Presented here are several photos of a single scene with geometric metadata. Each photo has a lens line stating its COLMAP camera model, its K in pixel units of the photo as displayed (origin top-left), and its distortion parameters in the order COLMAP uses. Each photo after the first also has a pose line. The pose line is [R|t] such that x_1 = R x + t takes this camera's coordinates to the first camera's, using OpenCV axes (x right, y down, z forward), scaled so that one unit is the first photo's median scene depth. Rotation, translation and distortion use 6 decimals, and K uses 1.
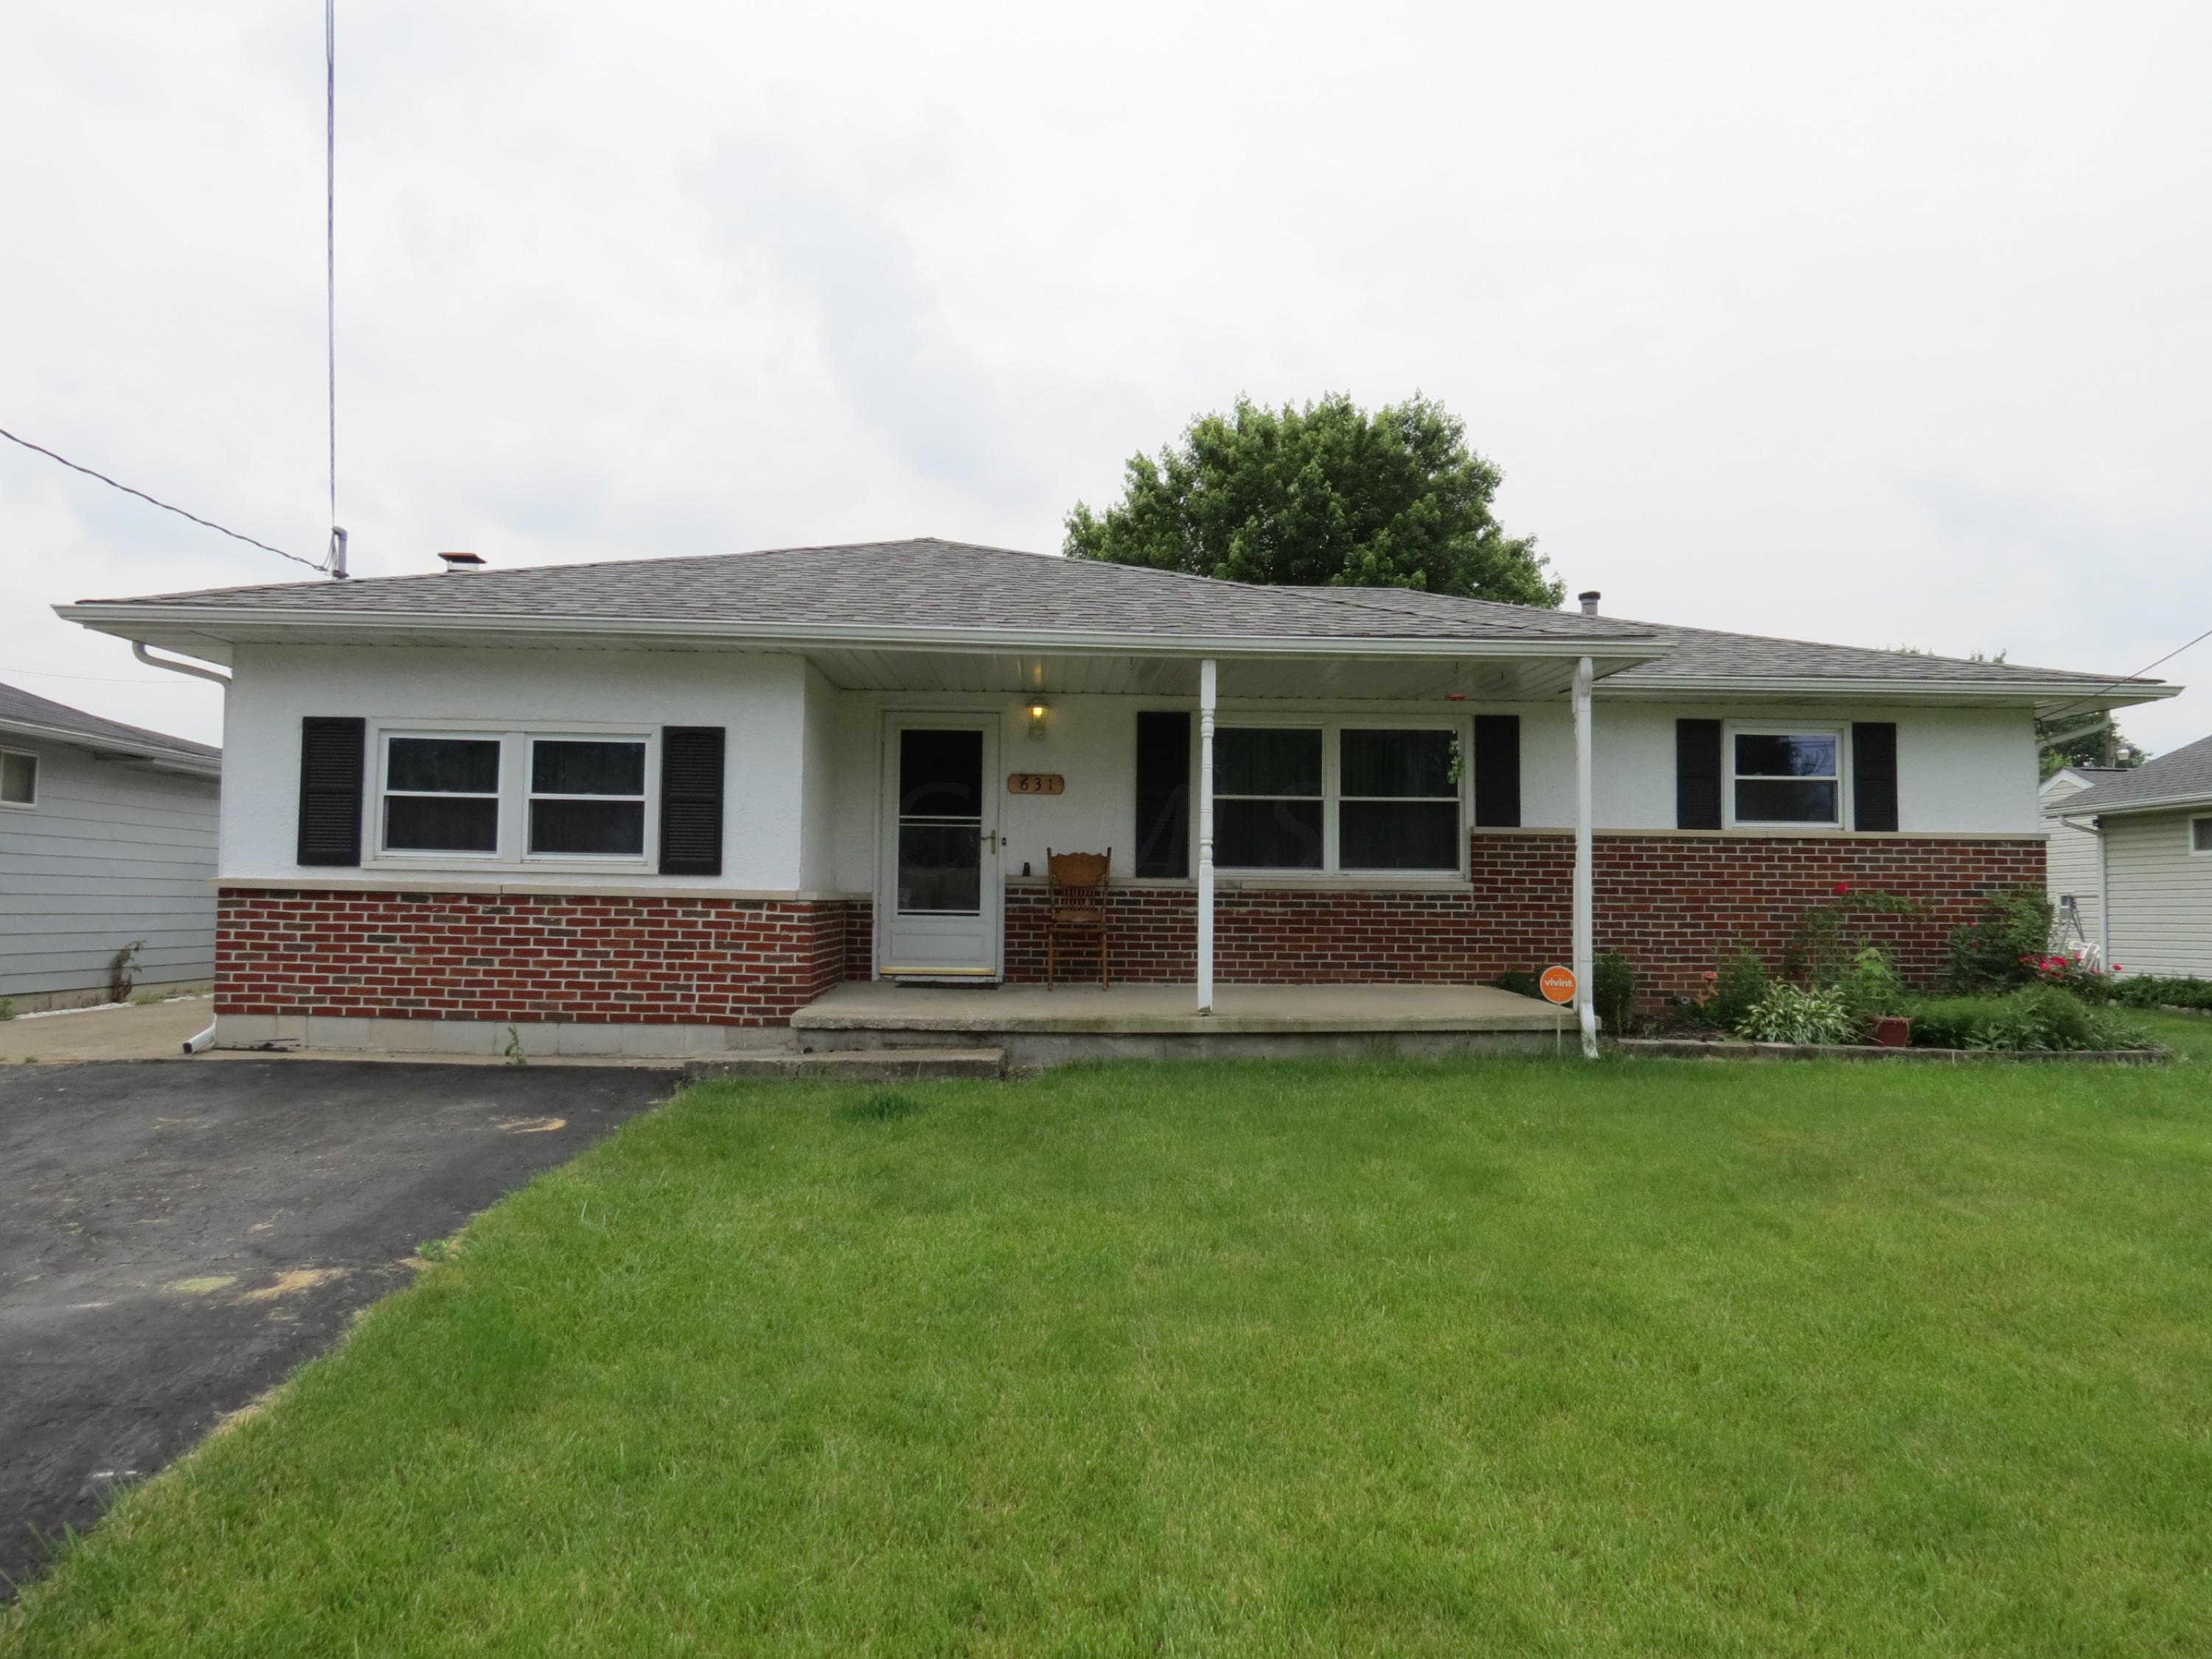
lens RADIAL K [[1685.7, 0, 1106.0], [0, 1685.7, 829.5], [0, 0, 1]] dist [-0.067549, 0.000155]
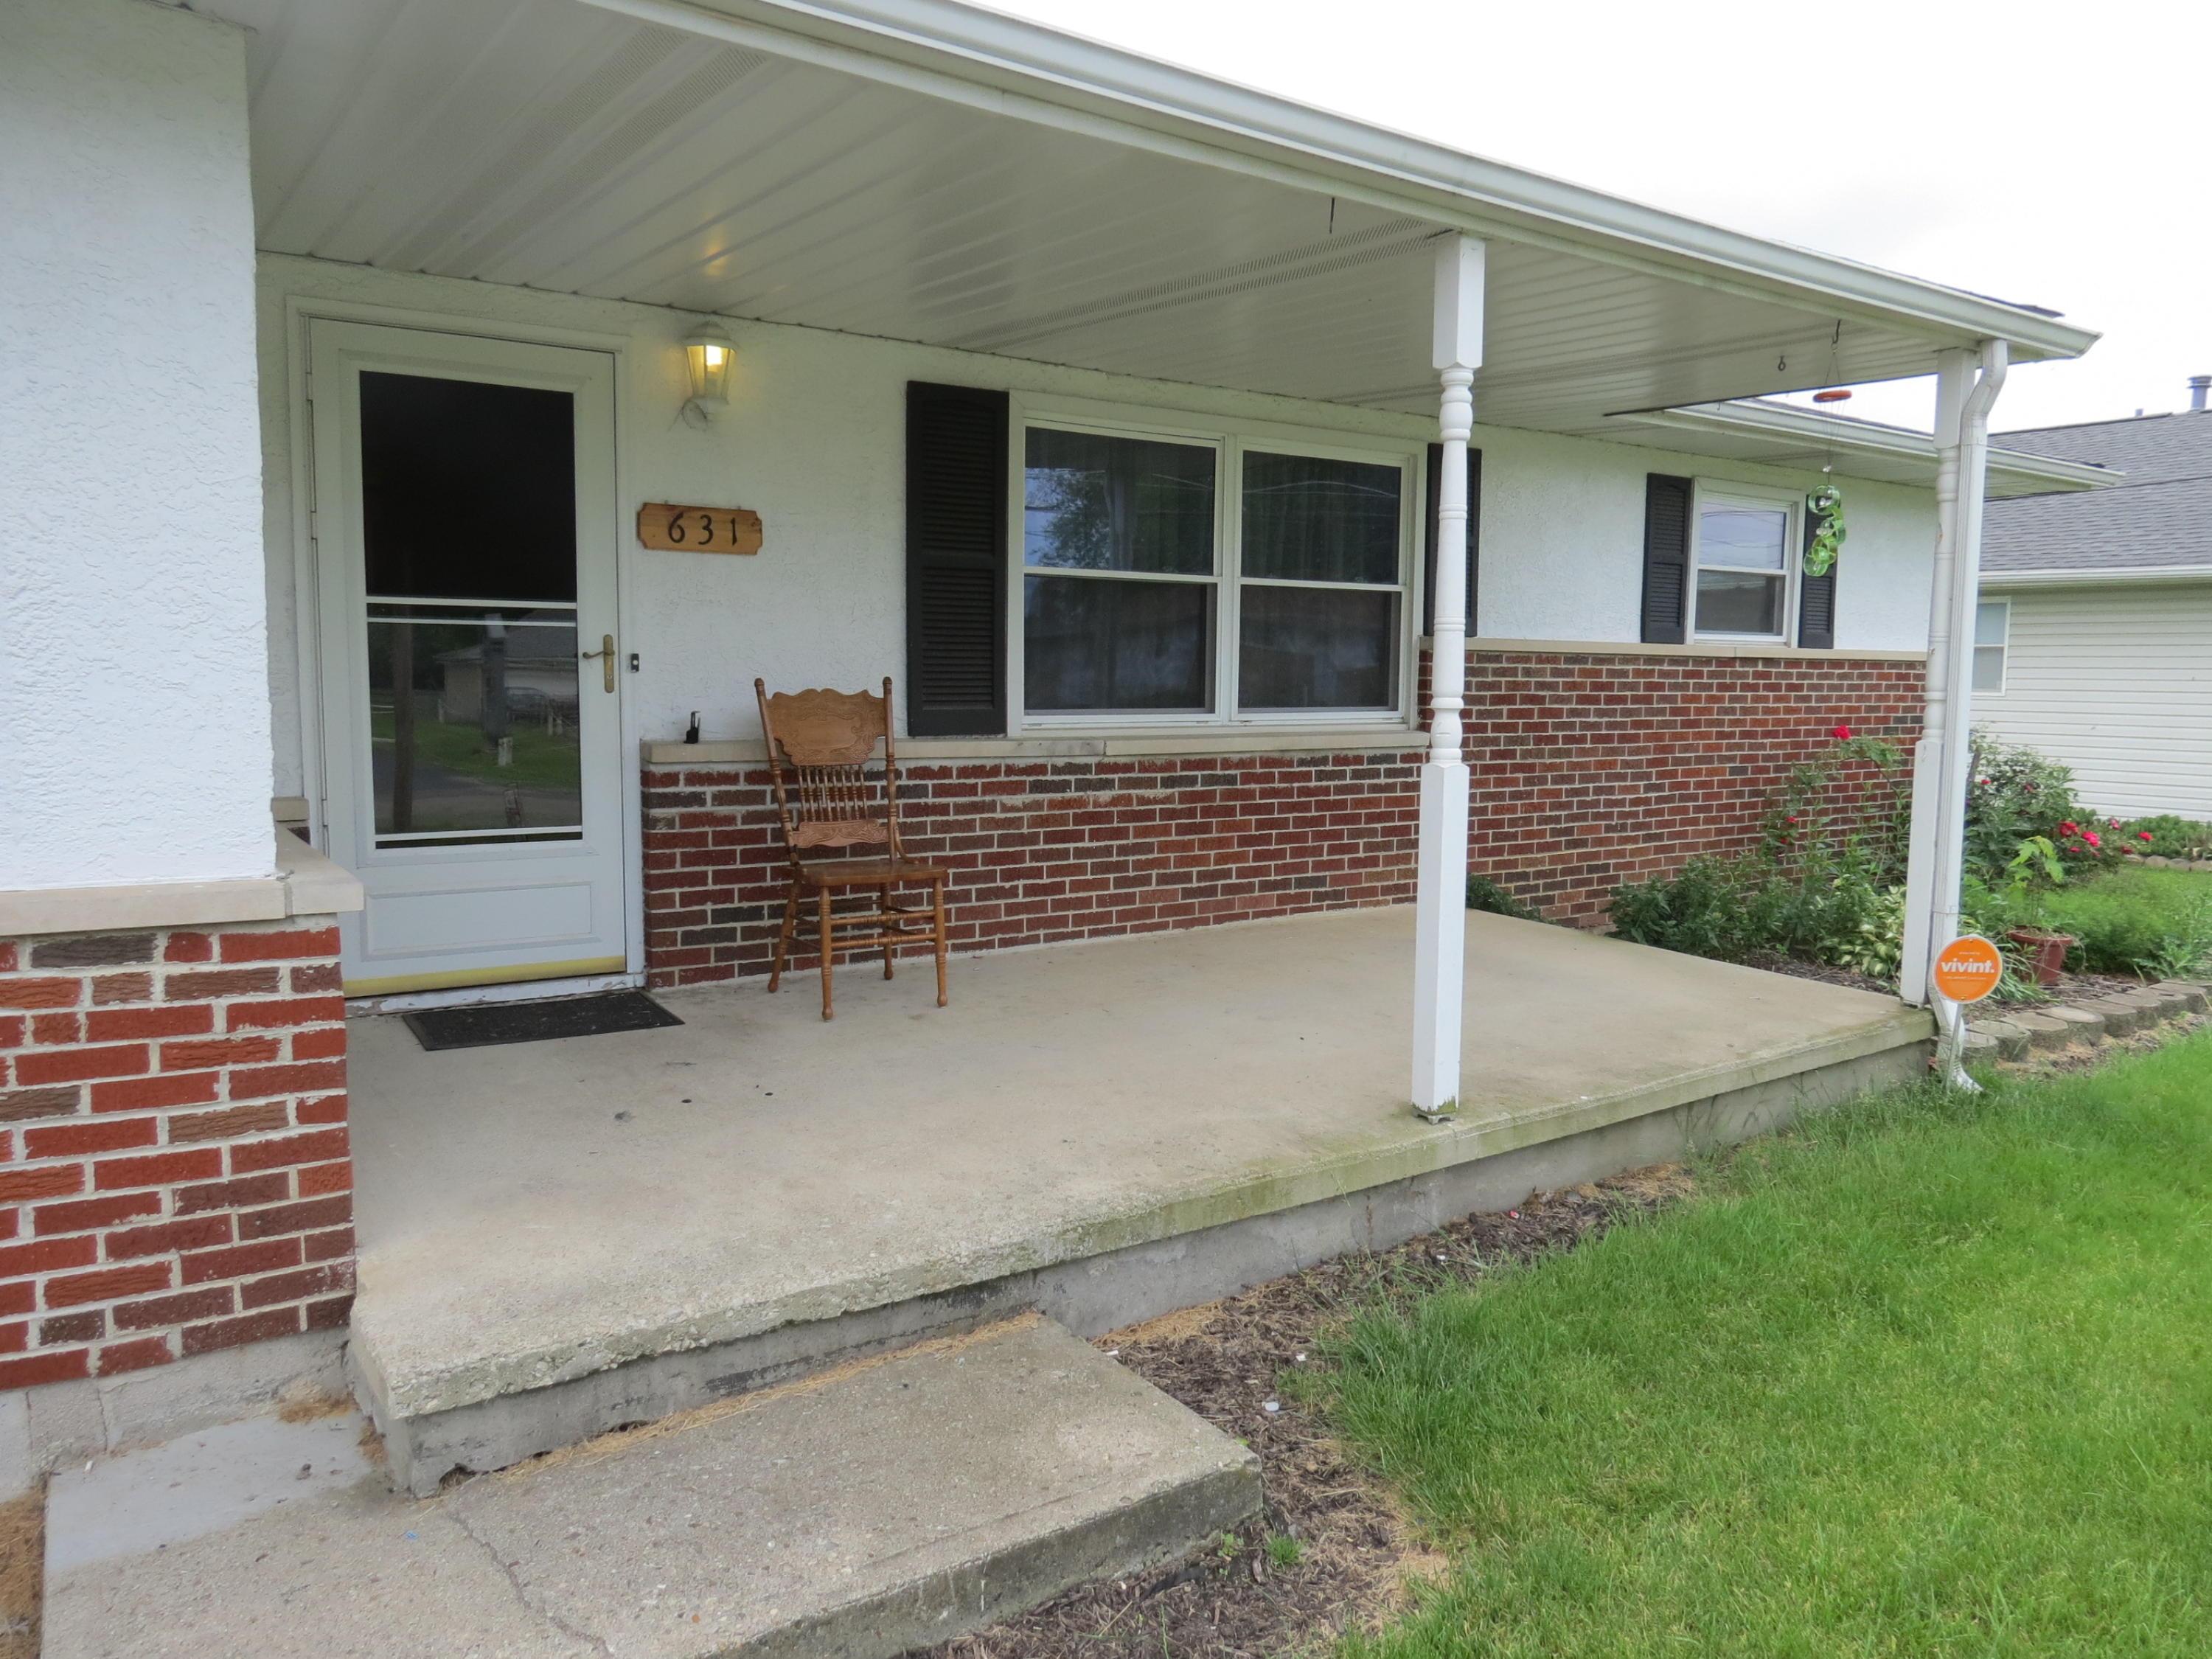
lens RADIAL K [[1571.0, 0, 1106.0], [0, 1571.0, 829.5], [0, 0, 1]] dist [-0.033360, 0.012111]
pose [[0.835651, -0.058658, 0.546119, -0.180504], [-0.028918, 0.988204, 0.150391, -0.014238], [-0.548499, -0.141467, 0.824097, 0.603142]]
